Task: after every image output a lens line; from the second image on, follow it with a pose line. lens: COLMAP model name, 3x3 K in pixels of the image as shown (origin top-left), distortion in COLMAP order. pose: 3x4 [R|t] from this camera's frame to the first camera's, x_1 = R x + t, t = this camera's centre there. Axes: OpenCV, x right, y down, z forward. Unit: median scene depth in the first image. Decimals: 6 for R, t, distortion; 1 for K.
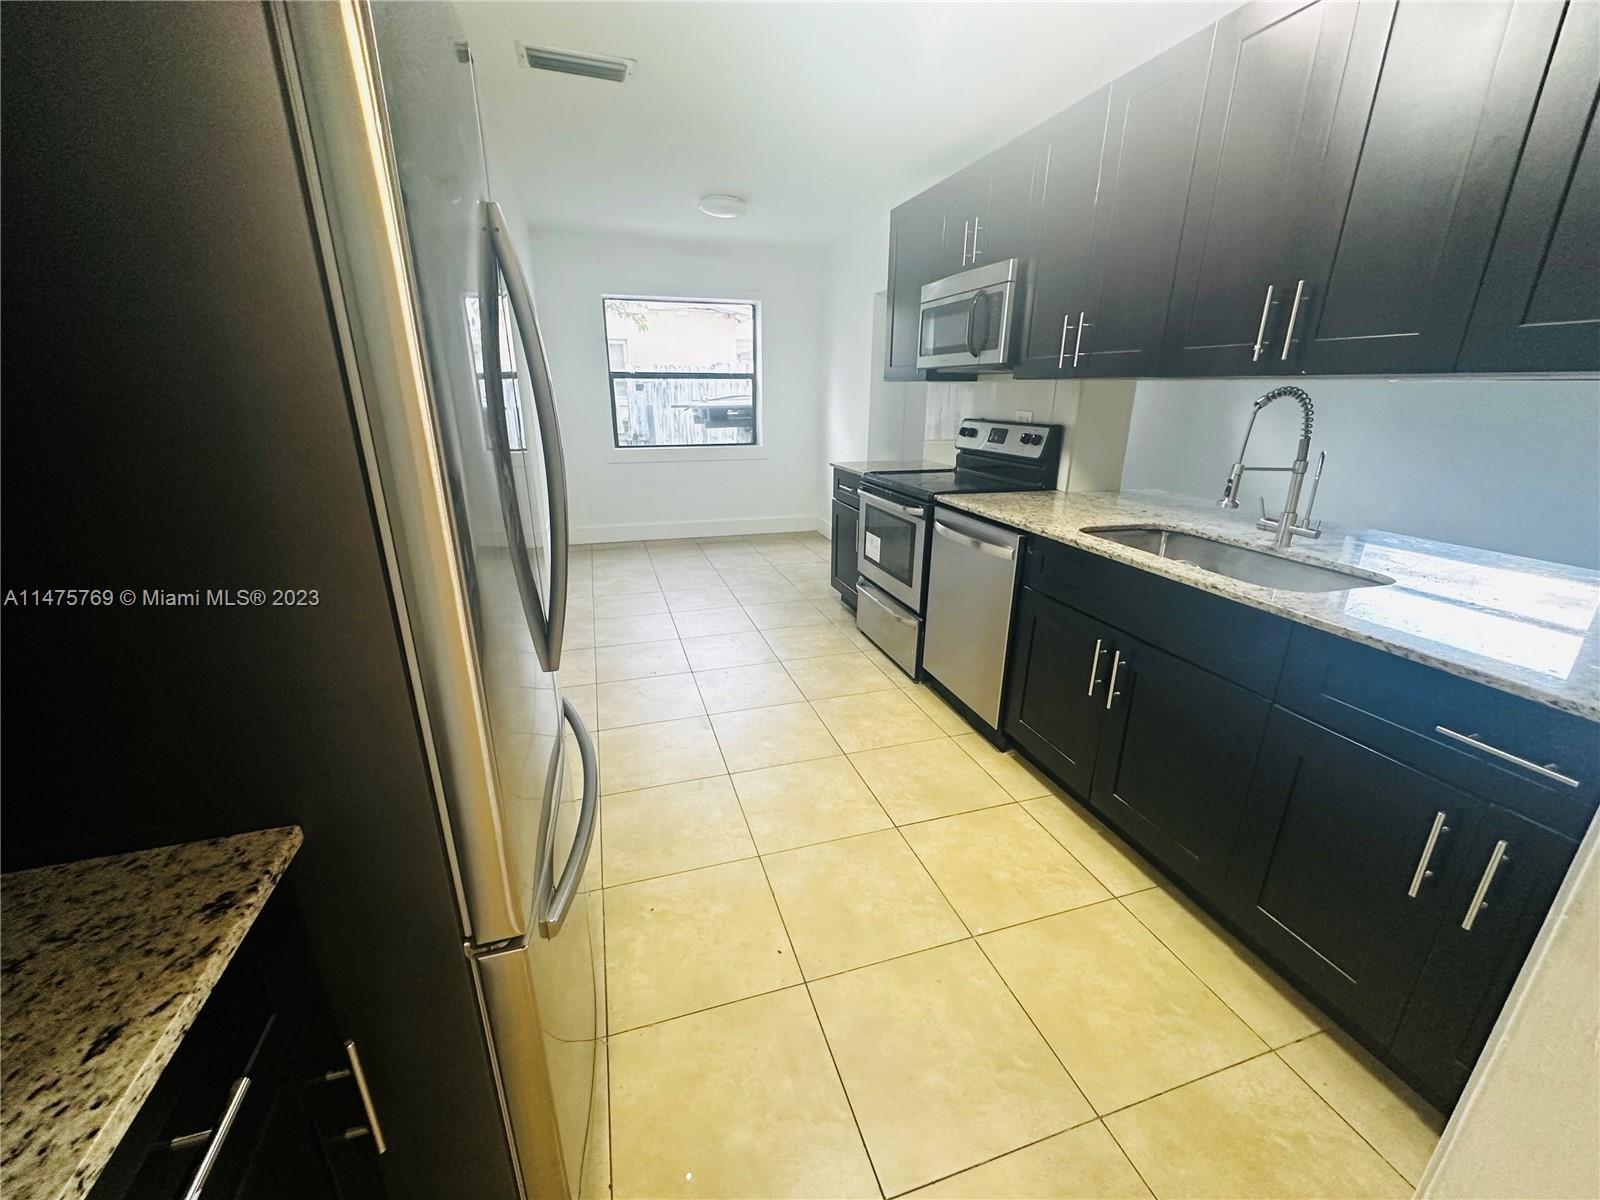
lens RADIAL K [[642.9, 0, 801.3], [0, 642.9, 602.2], [0, 0, 1]] dist [0.000158, -0.000552]
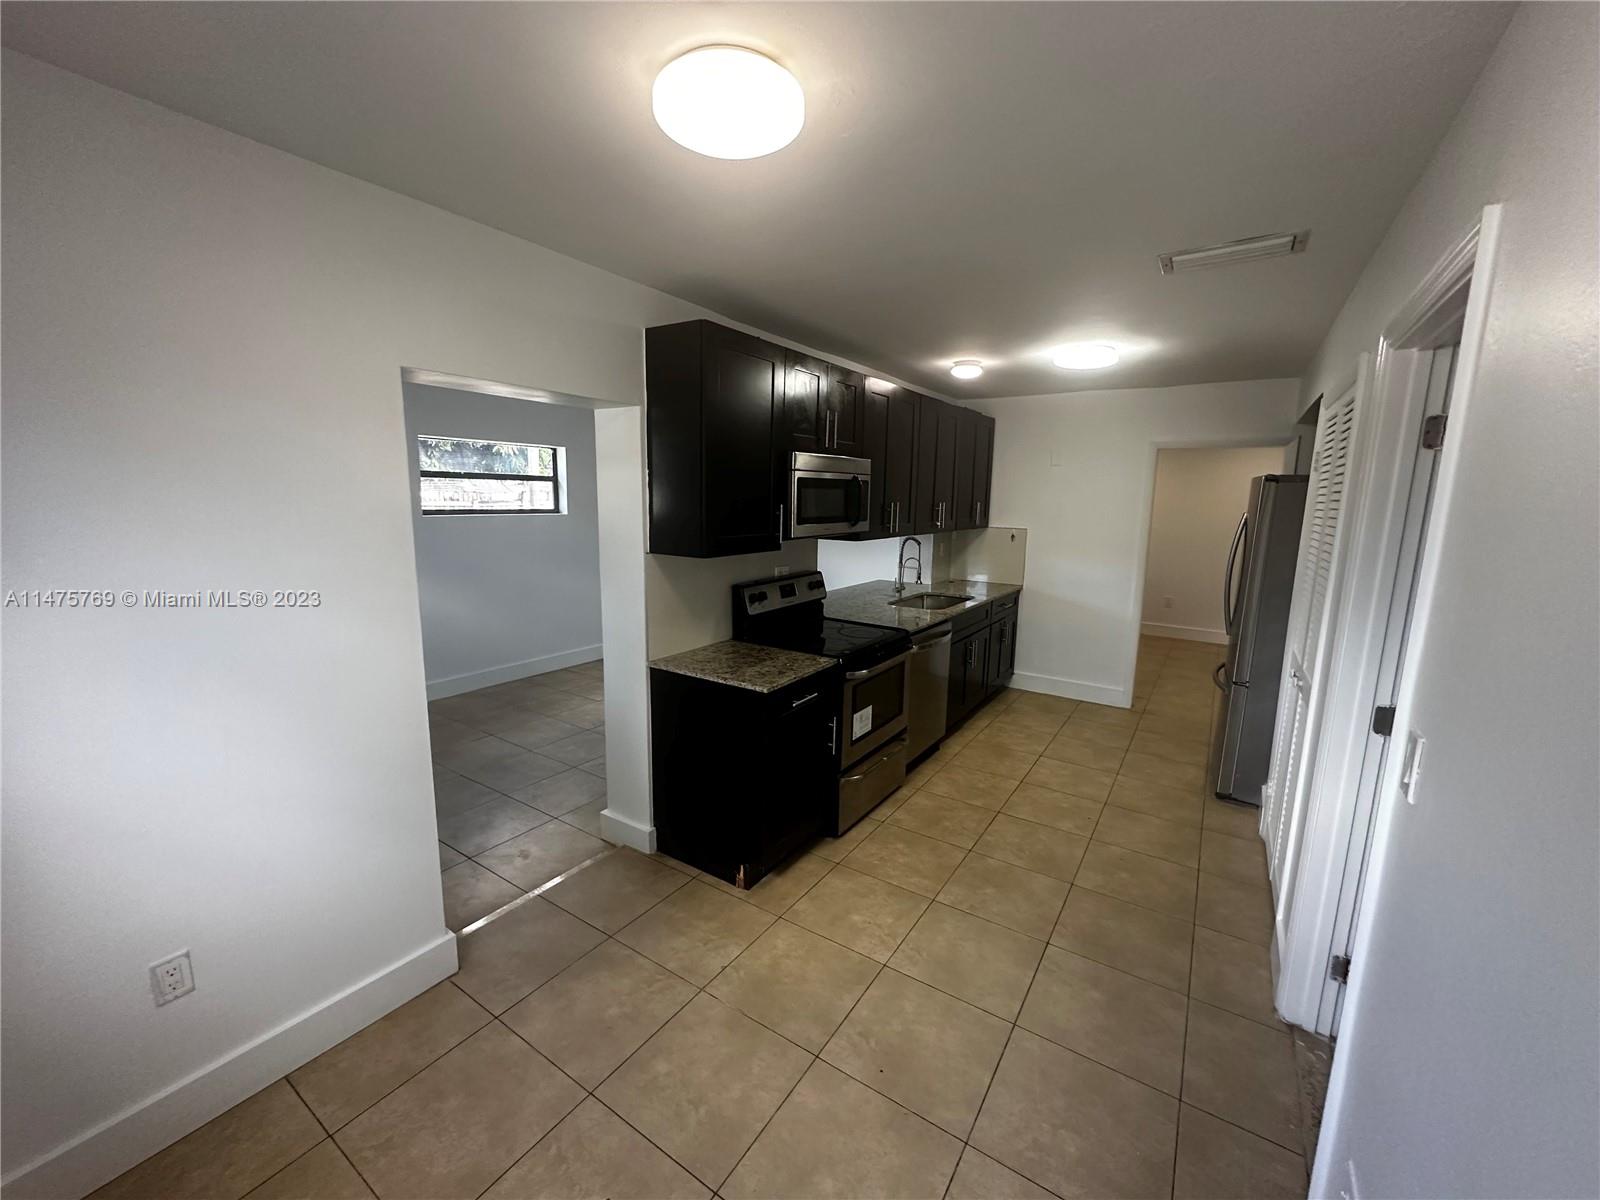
lens RADIAL K [[642.9, 0, 799.2], [0, 642.9, 608.8], [0, 0, 1]] dist [0.000158, -0.000552]
pose [[-0.626727, -0.161456, 0.762329, -0.728276], [0.223235, 0.900095, 0.374160, -0.856023], [-0.746579, 0.404675, -0.528071, 2.119647]]
